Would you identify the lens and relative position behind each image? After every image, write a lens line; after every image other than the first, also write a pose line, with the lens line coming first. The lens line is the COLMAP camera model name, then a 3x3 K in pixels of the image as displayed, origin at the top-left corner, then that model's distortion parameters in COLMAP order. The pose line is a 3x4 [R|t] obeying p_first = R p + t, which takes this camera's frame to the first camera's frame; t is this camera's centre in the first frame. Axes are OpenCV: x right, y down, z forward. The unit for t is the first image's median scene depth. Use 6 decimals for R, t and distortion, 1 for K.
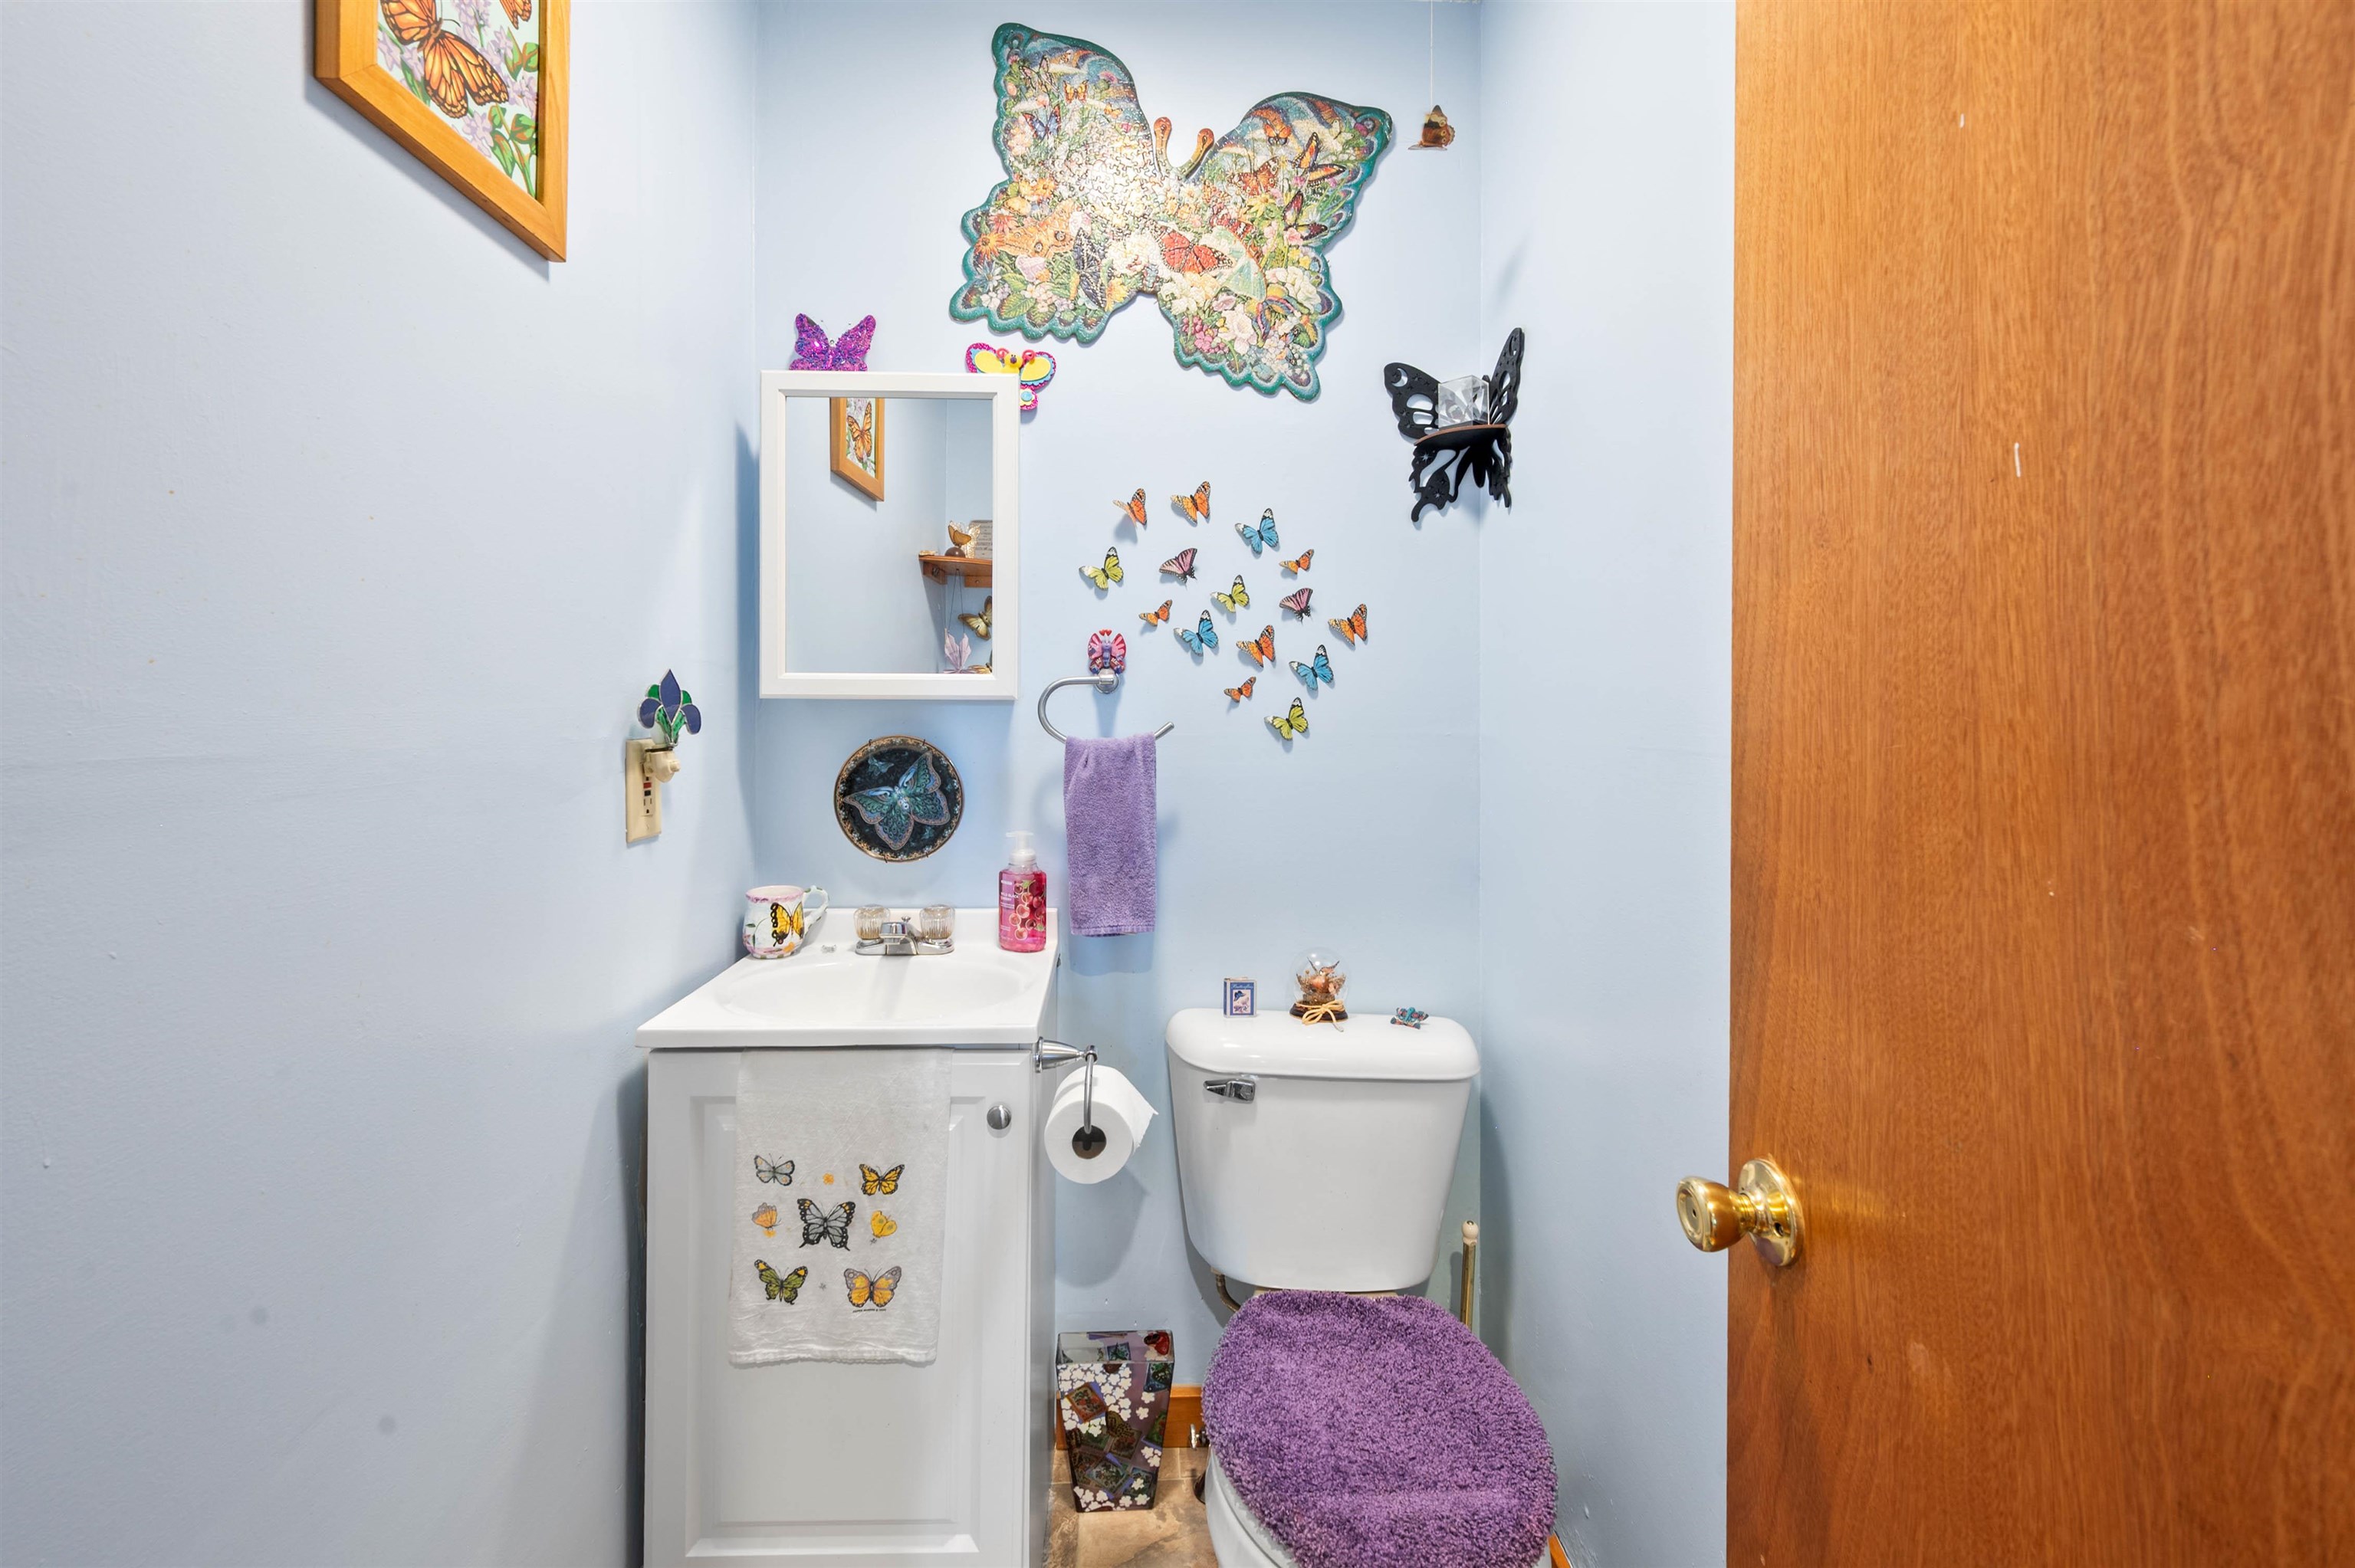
lens RADIAL K [[927.8, 0, 1172.5], [0, 927.8, 785.3], [0, 0, 1]] dist [-0.004626, -0.000075]
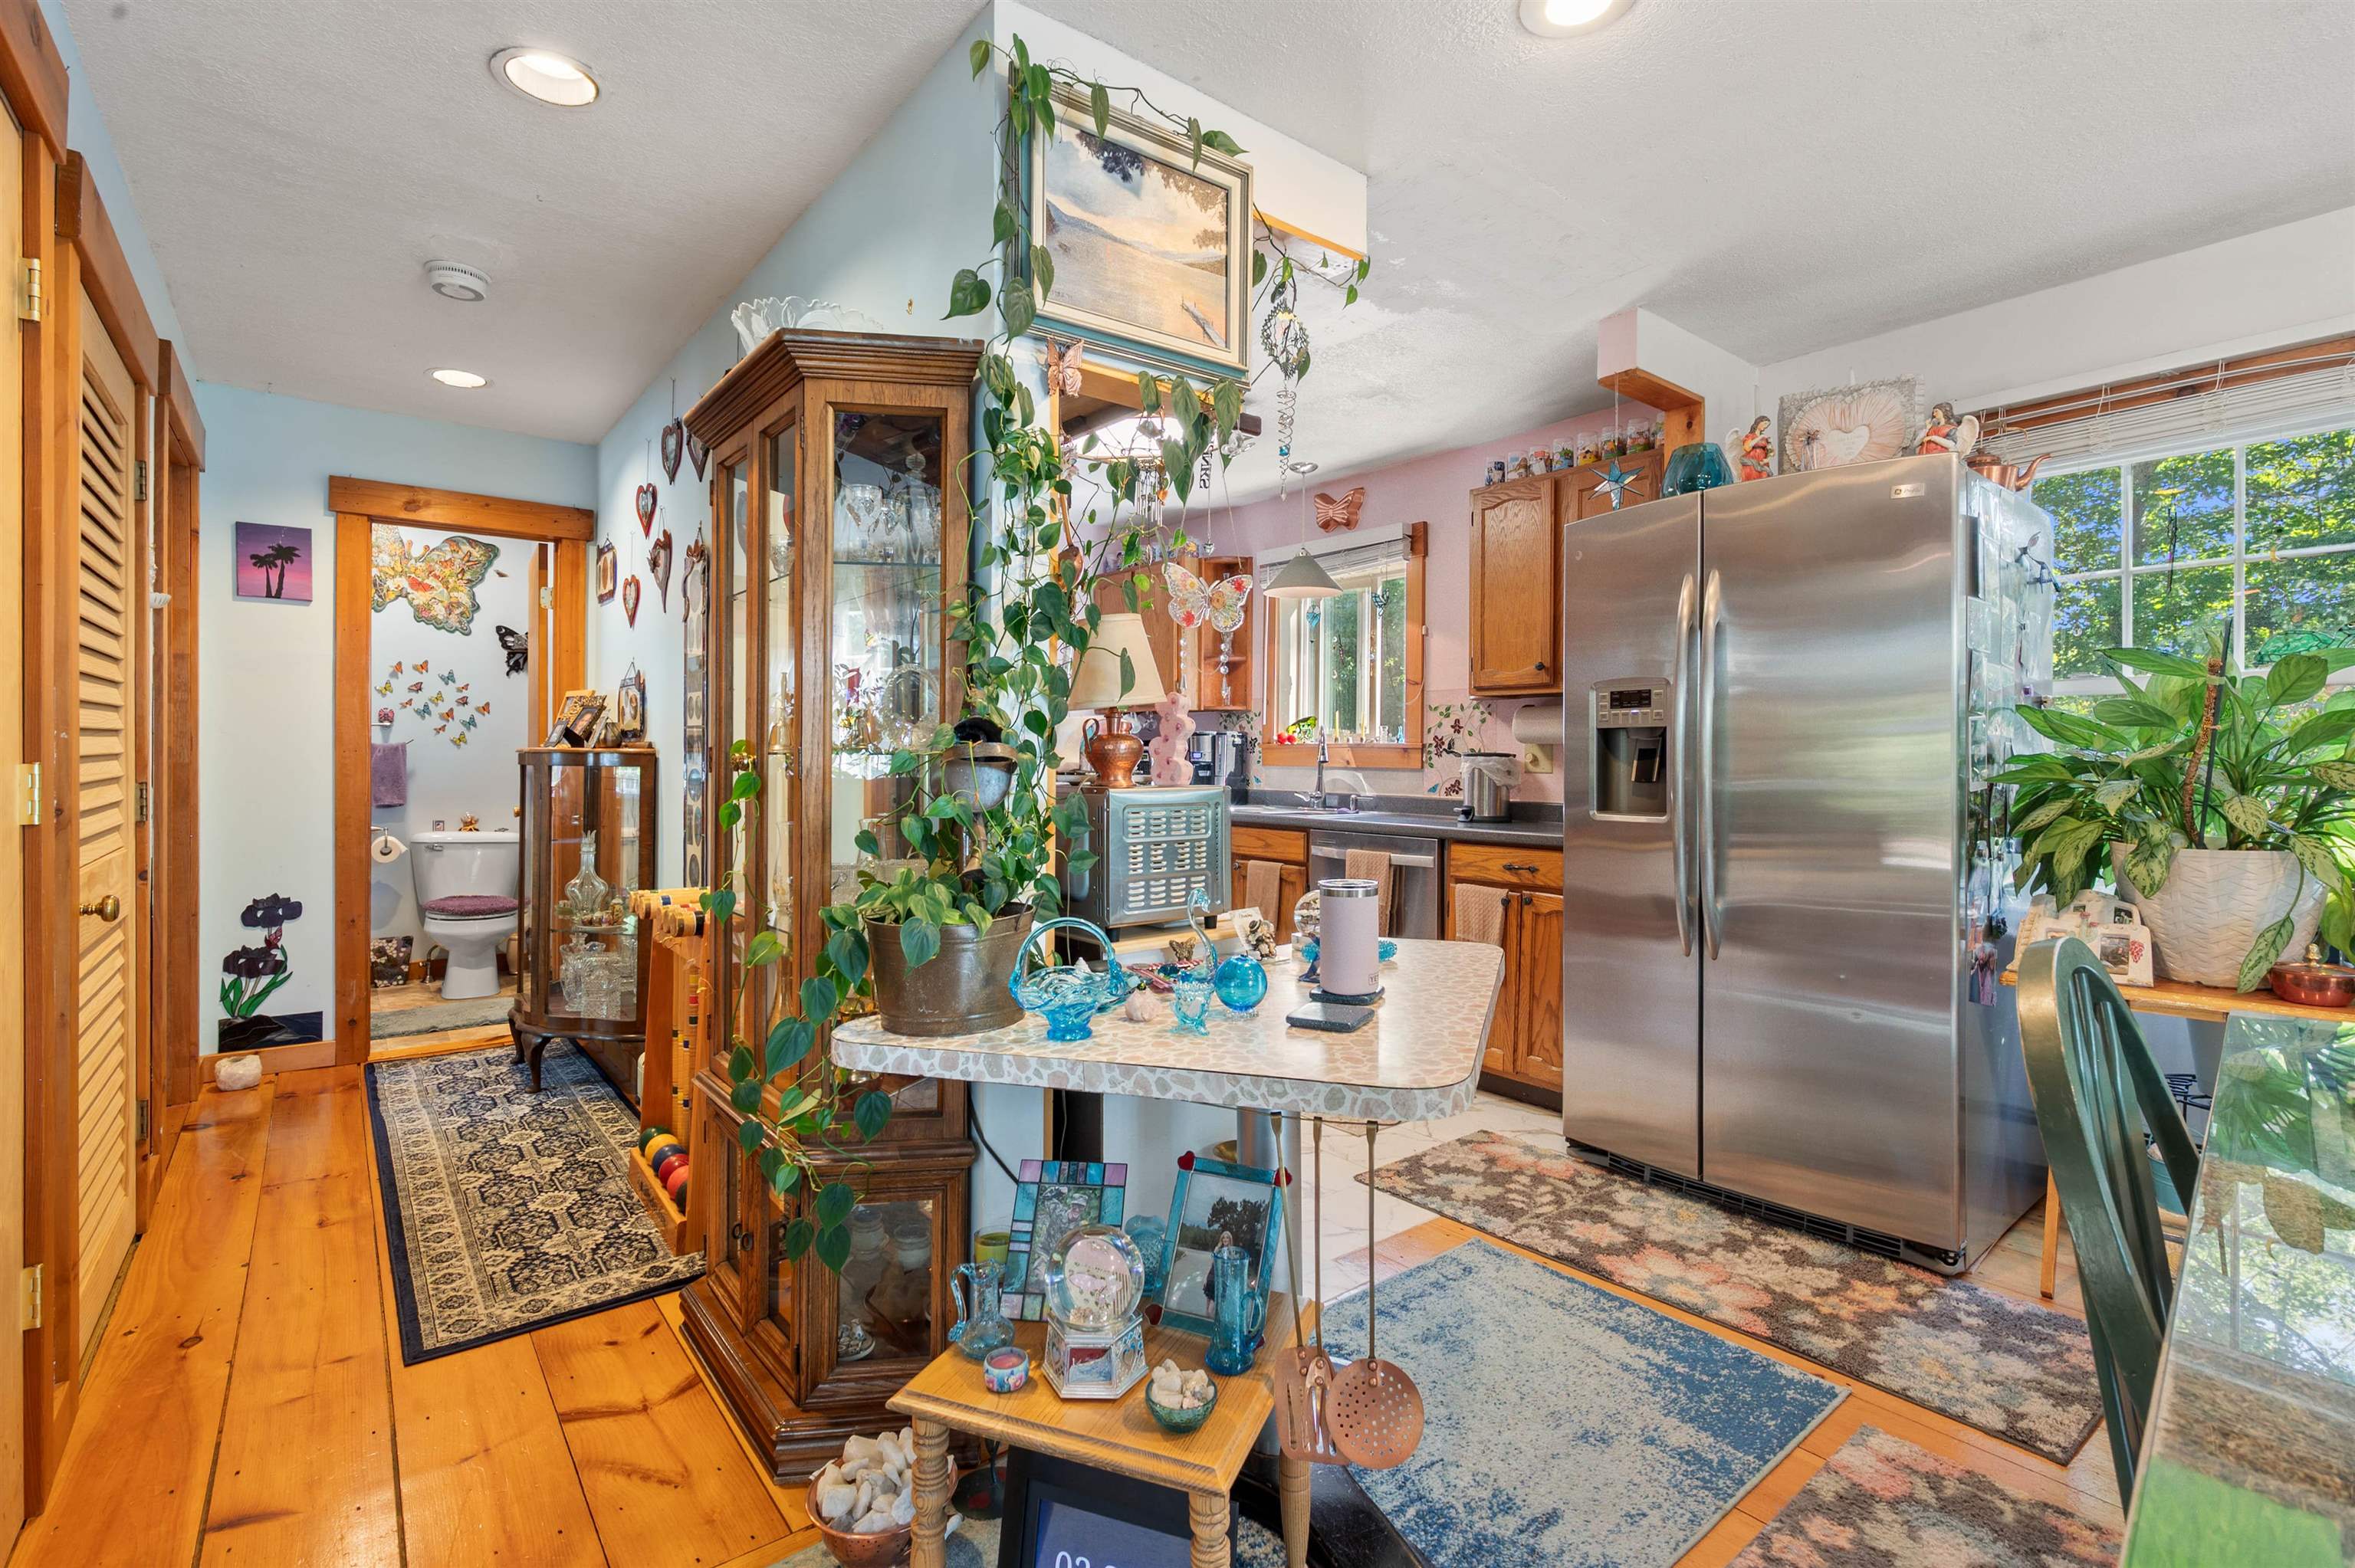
lens RADIAL K [[1060.0, 0, 1189.1], [0, 1060.0, 773.9], [0, 0, 1]] dist [-0.001223, 0.000974]
pose [[0.807213, -0.000721, 0.590260, 0.003274], [-0.007154, 0.999914, 0.011006, -0.007290], [-0.590217, -0.013107, 0.807138, -3.329916]]
